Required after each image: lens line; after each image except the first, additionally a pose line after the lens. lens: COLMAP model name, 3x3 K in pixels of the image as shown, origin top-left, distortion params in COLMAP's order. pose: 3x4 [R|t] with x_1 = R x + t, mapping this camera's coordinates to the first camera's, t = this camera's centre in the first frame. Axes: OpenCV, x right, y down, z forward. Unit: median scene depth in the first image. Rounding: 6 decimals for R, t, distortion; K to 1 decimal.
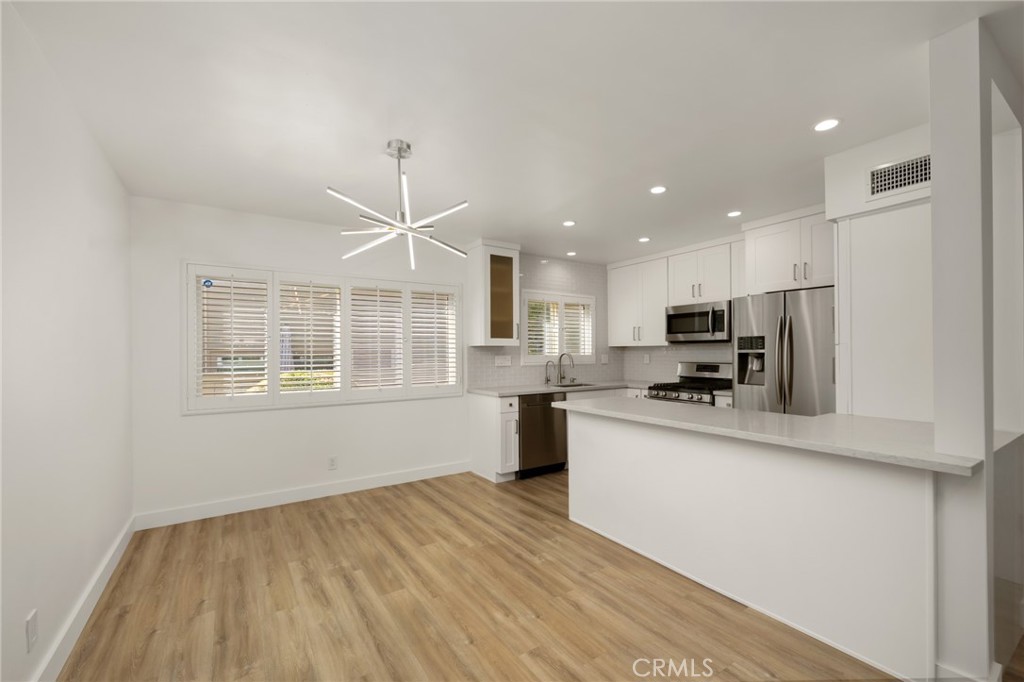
lens RADIAL K [[434.0, 0, 513.7], [0, 434.0, 350.8], [0, 0, 1]] dist [-0.000935, -0.000030]
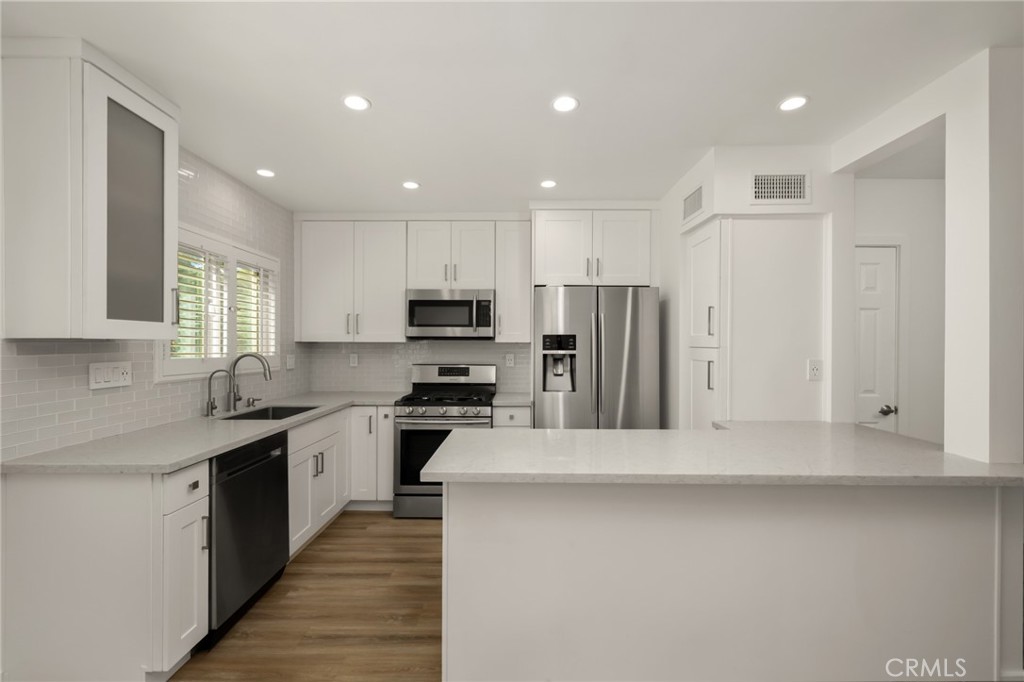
lens RADIAL K [[430.8, 0, 513.4], [0, 430.8, 344.7], [0, 0, 1]] dist [-0.000400, -0.000011]
pose [[0.556320, 0.006399, 0.830944, -0.207995], [-0.009417, 0.999955, -0.001396, -0.011858], [-0.830915, -0.007048, 0.556355, 0.617876]]
